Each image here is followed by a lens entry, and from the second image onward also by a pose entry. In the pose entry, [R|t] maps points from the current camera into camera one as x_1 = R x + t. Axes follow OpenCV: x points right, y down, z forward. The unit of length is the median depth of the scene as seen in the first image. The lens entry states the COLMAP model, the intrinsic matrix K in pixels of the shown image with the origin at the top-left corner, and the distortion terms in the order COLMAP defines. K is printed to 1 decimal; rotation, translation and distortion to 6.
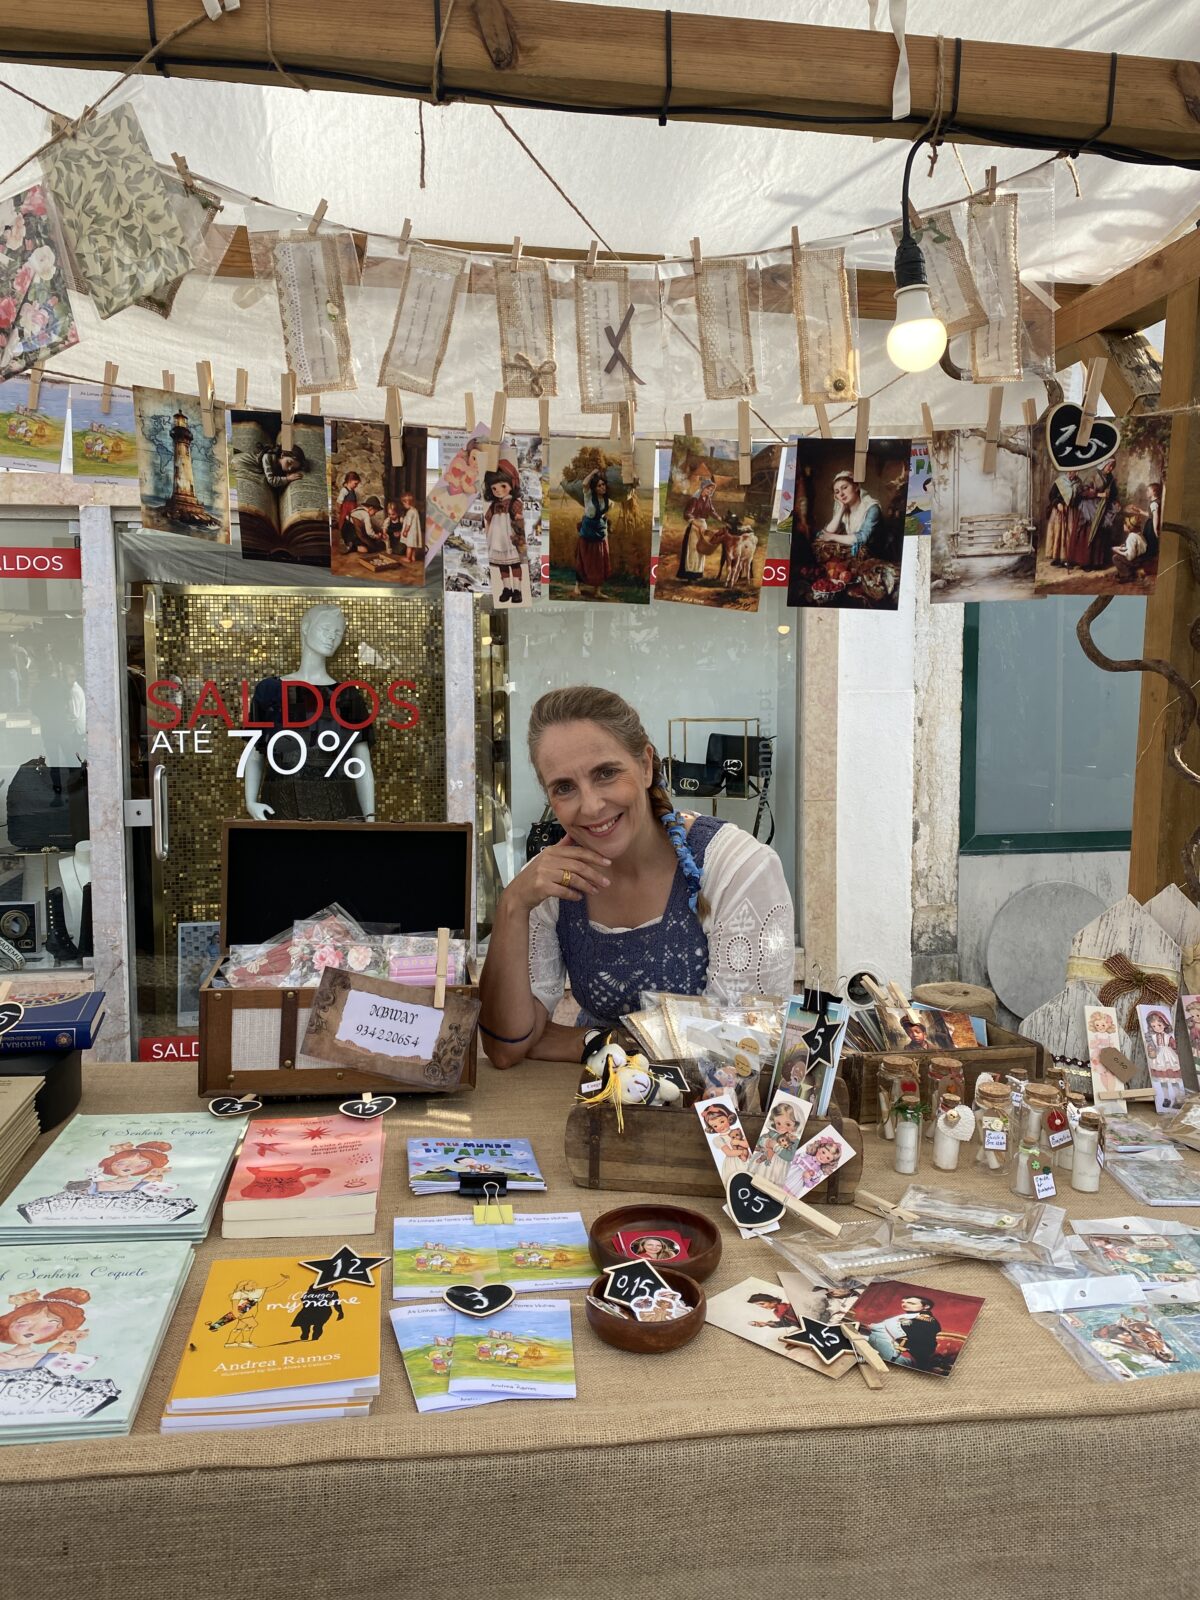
lens RADIAL K [[1242.3, 0, 600.0], [0, 1242.3, 800.0], [0, 0, 1]] dist [-0.013544, -0.004804]
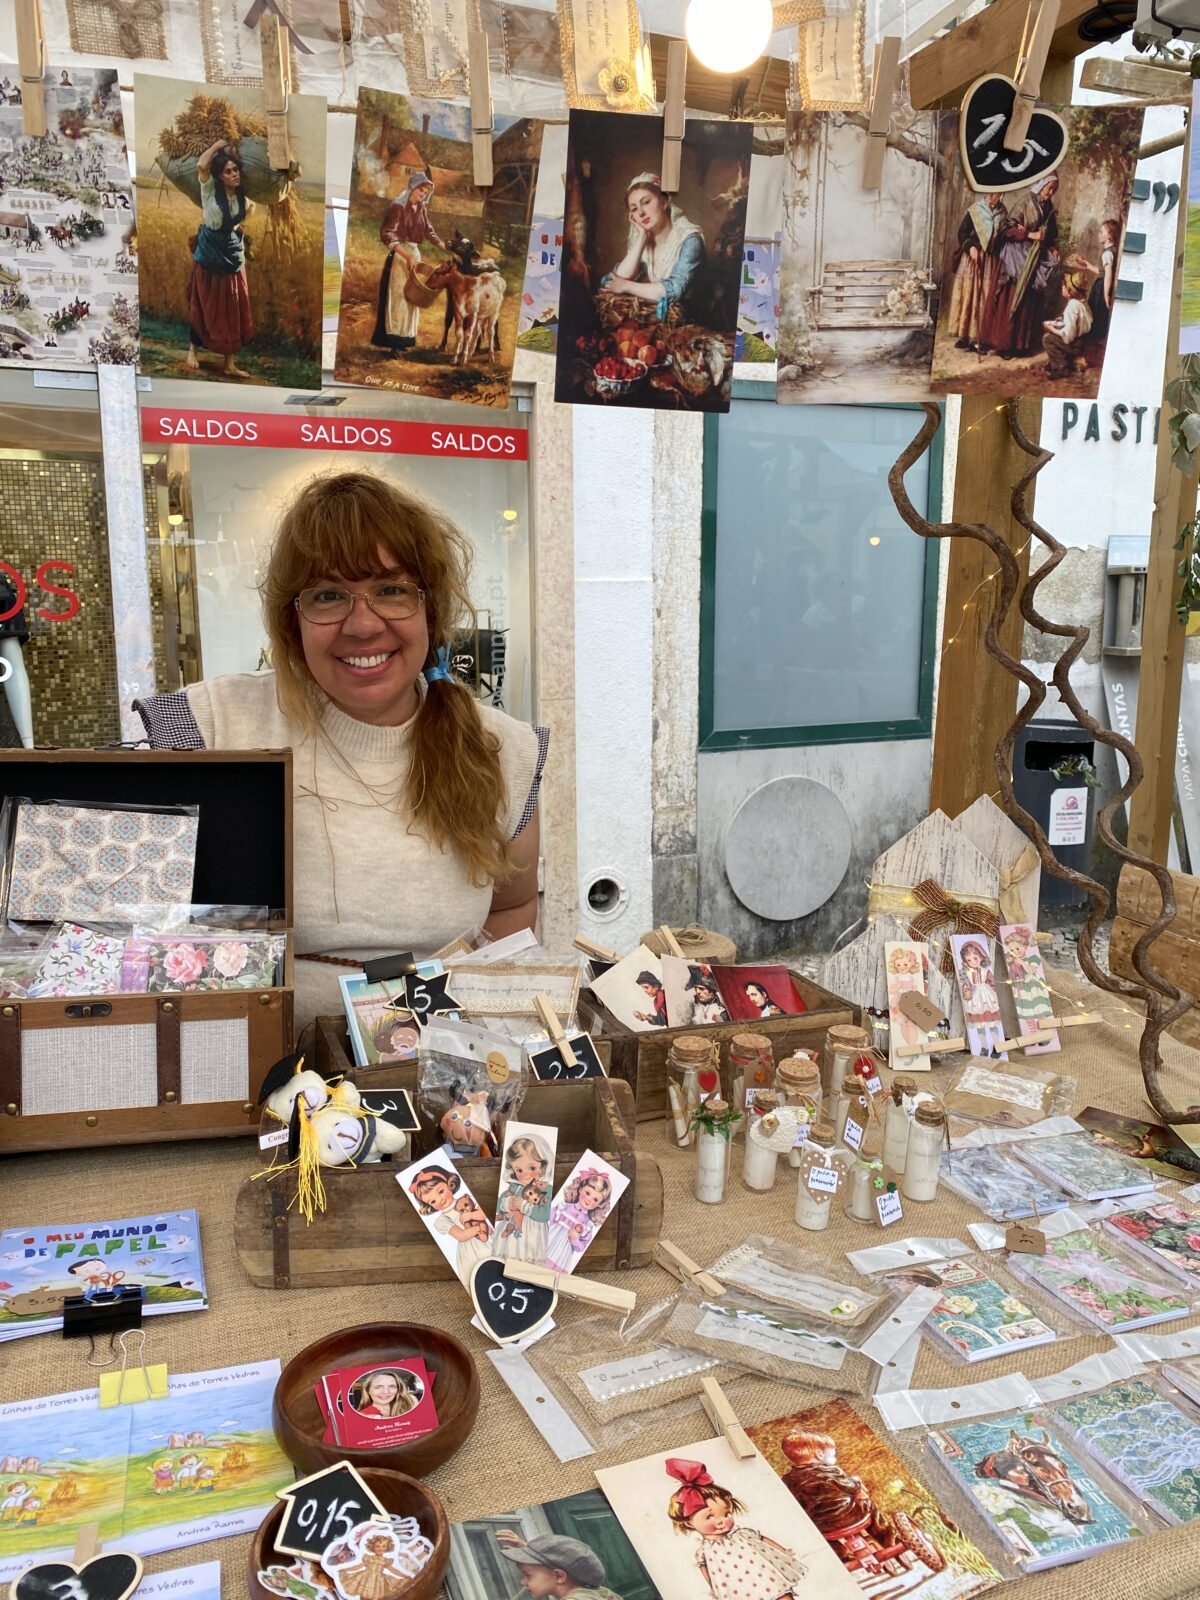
lens RADIAL K [[1242.3, 0, 600.0], [0, 1242.3, 800.0], [0, 0, 1]] dist [-0.013544, -0.004804]
pose [[0.975988, -0.034591, 0.215058, 0.033653], [0.016560, 0.996236, 0.085086, -0.011055], [-0.217192, -0.079482, 0.972888, 0.386213]]
